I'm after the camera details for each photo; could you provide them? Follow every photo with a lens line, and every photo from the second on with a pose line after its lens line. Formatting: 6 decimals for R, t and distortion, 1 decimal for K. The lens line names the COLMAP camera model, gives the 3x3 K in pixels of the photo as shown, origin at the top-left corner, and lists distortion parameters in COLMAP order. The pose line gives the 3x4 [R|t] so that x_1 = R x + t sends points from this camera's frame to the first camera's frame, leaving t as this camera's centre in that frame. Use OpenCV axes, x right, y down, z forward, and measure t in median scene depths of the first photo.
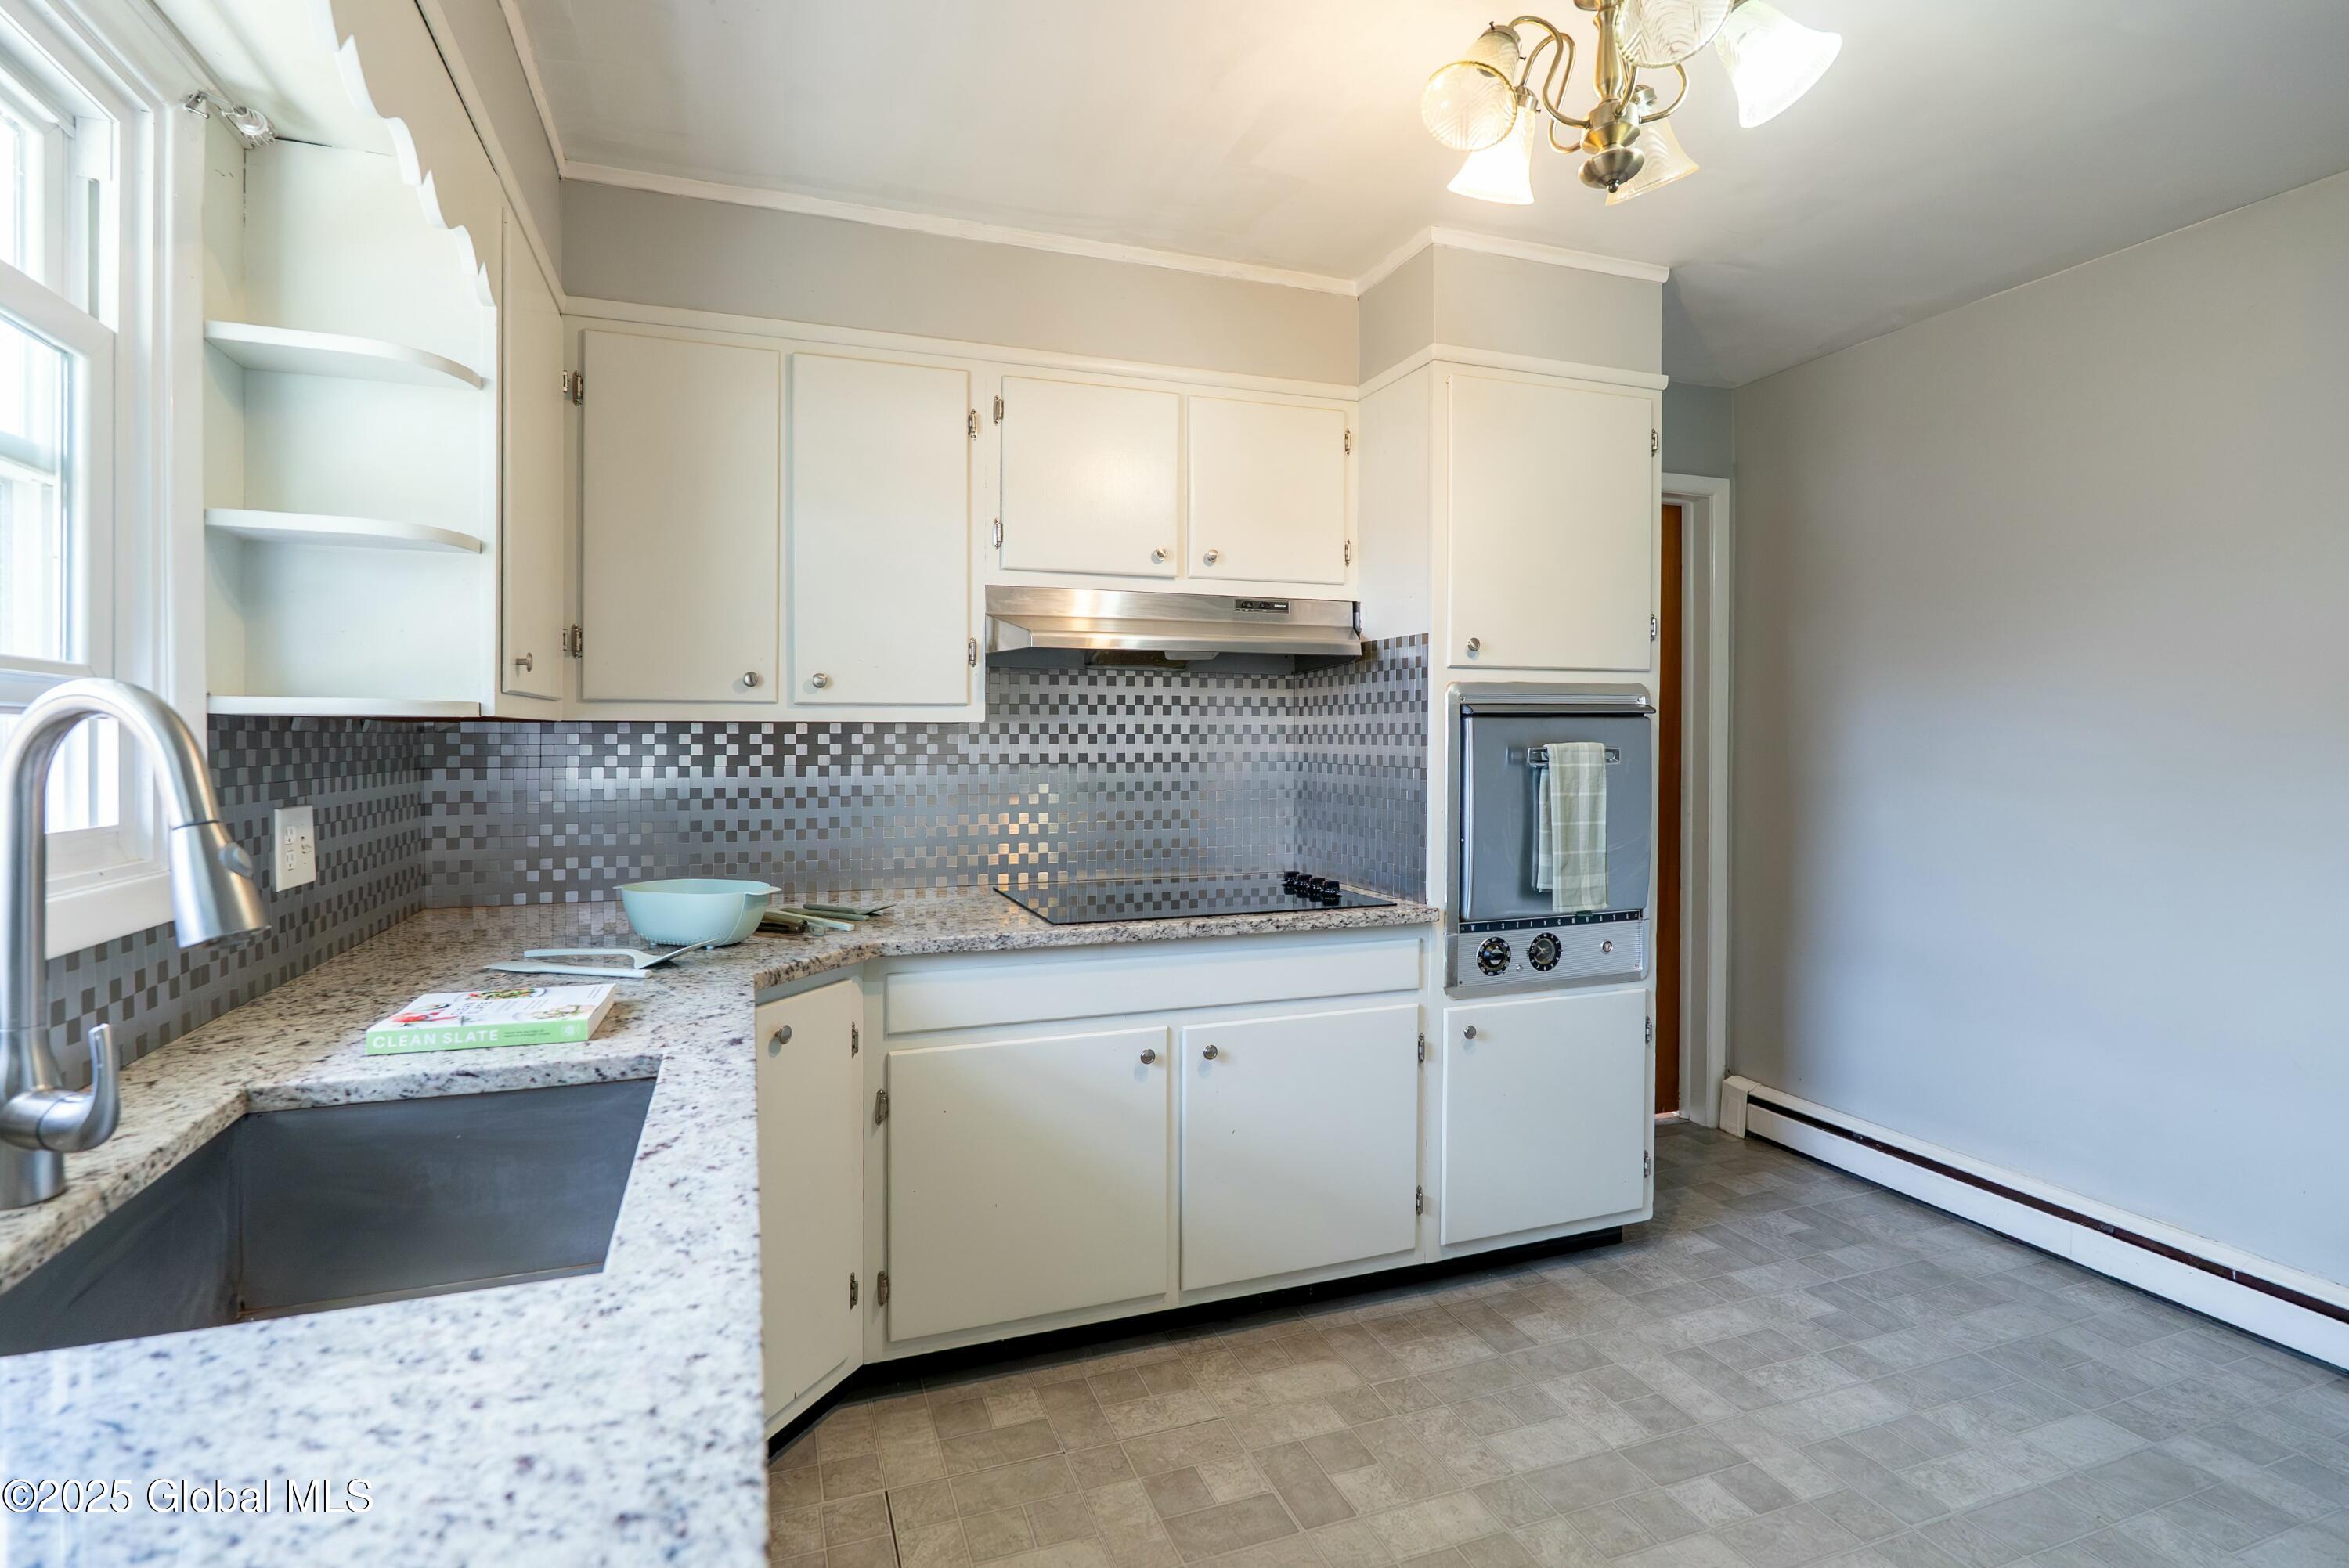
lens RADIAL K [[1066.2, 0, 1145.2], [0, 1066.2, 740.8], [0, 0, 1]] dist [-0.001566, -0.001212]
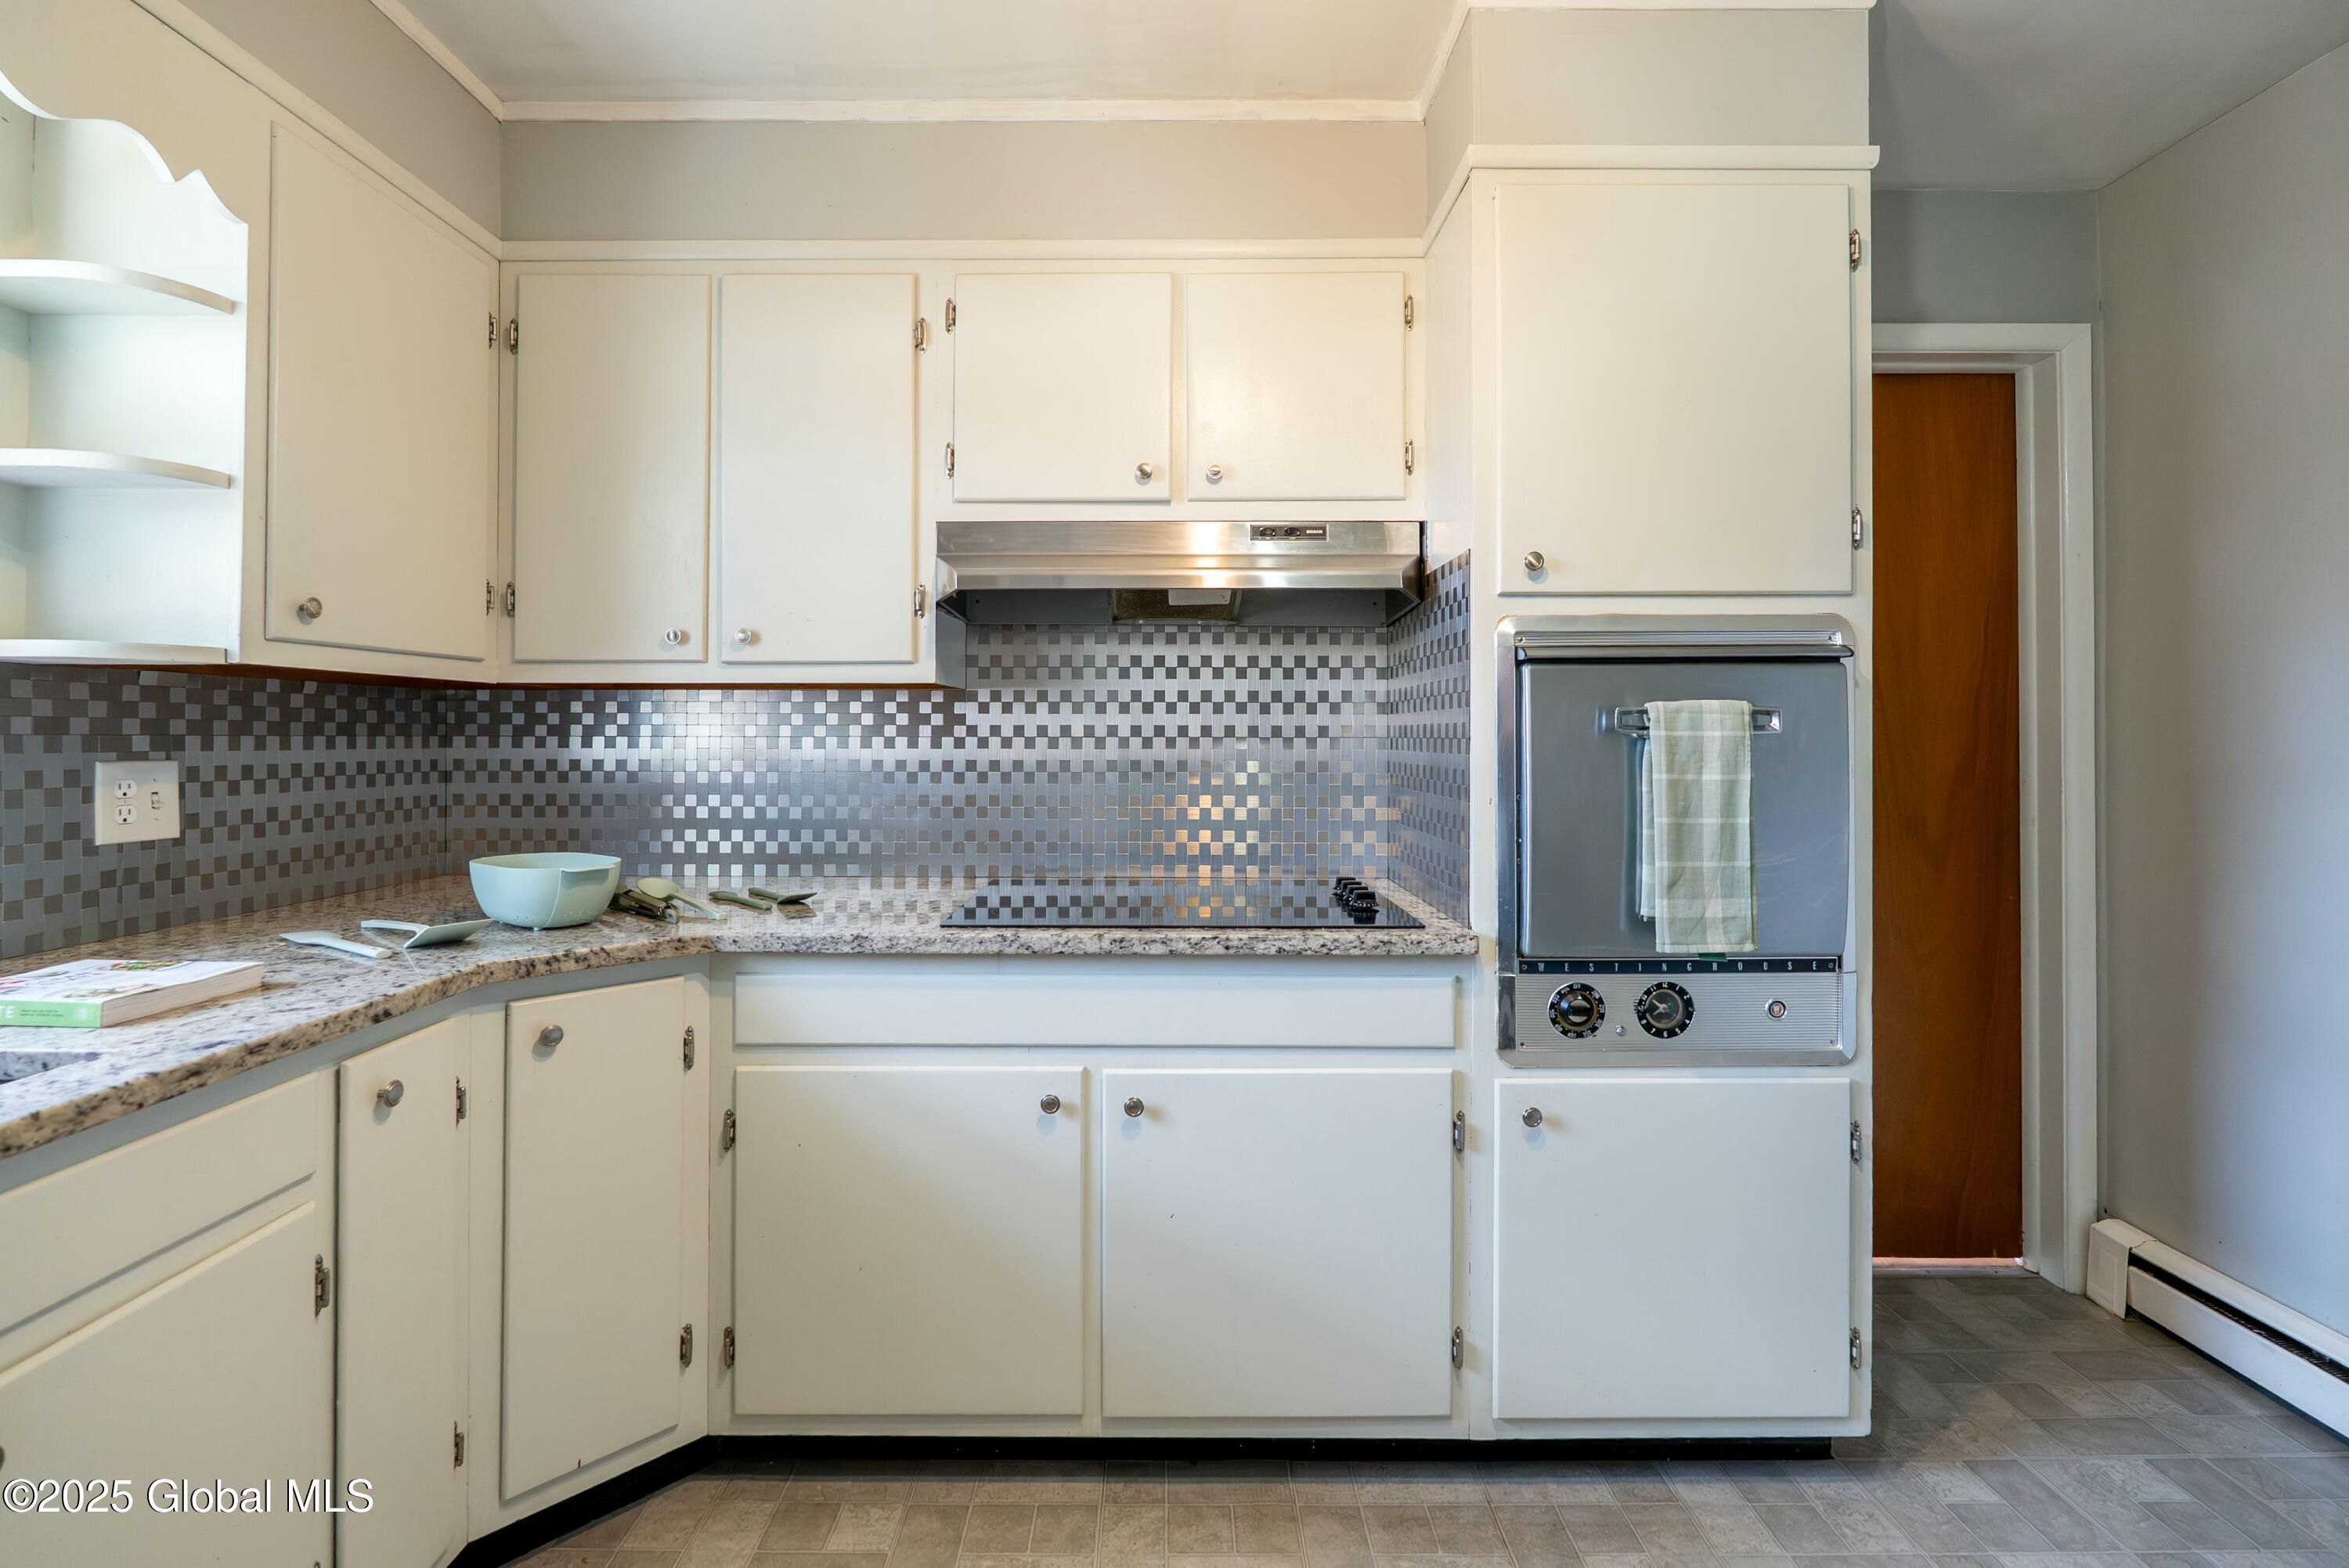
lens RADIAL K [[1066.2, 0, 1204.8], [0, 1066.2, 720.9], [0, 0, 1]] dist [-0.001566, -0.001212]
pose [[0.947627, -0.003643, -0.319358, 0.323593], [-0.002915, 0.999795, -0.020055, 0.028952], [0.319365, 0.019936, 0.947422, 0.265429]]
